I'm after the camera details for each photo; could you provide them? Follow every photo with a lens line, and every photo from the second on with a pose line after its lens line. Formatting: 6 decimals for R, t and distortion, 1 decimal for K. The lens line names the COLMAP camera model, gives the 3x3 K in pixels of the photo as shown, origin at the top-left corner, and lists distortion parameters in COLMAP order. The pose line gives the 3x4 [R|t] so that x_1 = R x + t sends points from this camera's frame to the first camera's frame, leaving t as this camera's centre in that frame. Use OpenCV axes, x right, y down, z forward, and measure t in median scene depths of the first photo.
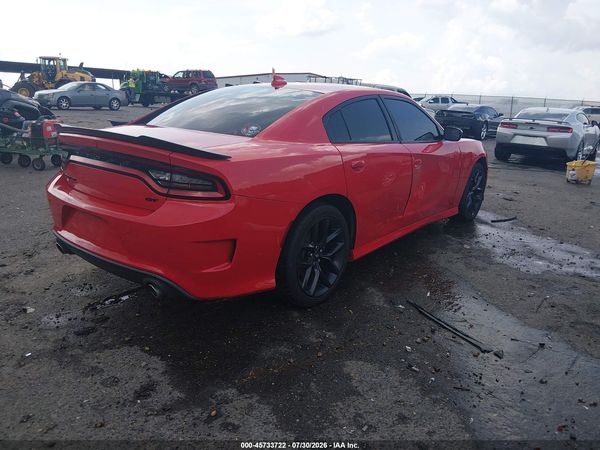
lens RADIAL K [[457.5, 0, 297.4], [0, 457.5, 222.4], [0, 0, 1]] dist [0.039088, -0.063840]
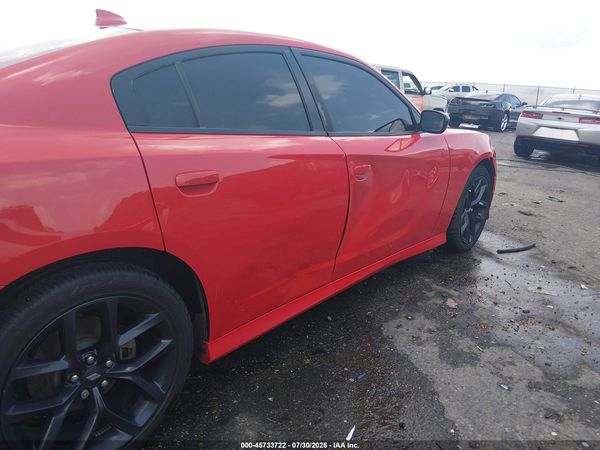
lens RADIAL K [[457.5, 0, 303.3], [0, 457.5, 227.8], [0, 0, 1]] dist [0.039088, -0.063840]
pose [[0.999407, 0.020660, -0.027555, 0.145755], [-0.019704, 0.999208, 0.034558, -0.054044], [0.028247, -0.033995, 0.999023, 0.298300]]
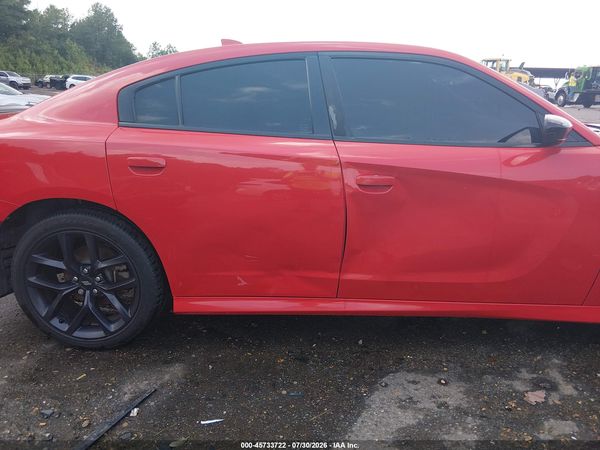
lens RADIAL K [[457.5, 0, 300.1], [0, 457.5, 223.4], [0, 0, 1]] dist [0.039088, -0.063840]
pose [[0.600771, 0.187788, -0.777052, 0.430811], [-0.191868, 0.977478, 0.087883, -0.079938], [0.776055, 0.096294, 0.623271, 0.439605]]
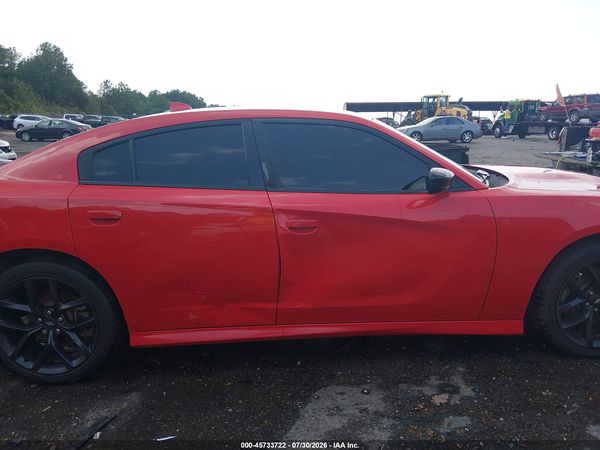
lens RADIAL K [[457.5, 0, 297.5], [0, 457.5, 222.6], [0, 0, 1]] dist [0.039088, -0.063840]
pose [[0.670717, 0.110245, -0.733475, 0.493642], [-0.159111, 0.987256, 0.002893, -0.094146], [0.724446, 0.114764, 0.679711, 0.410023]]
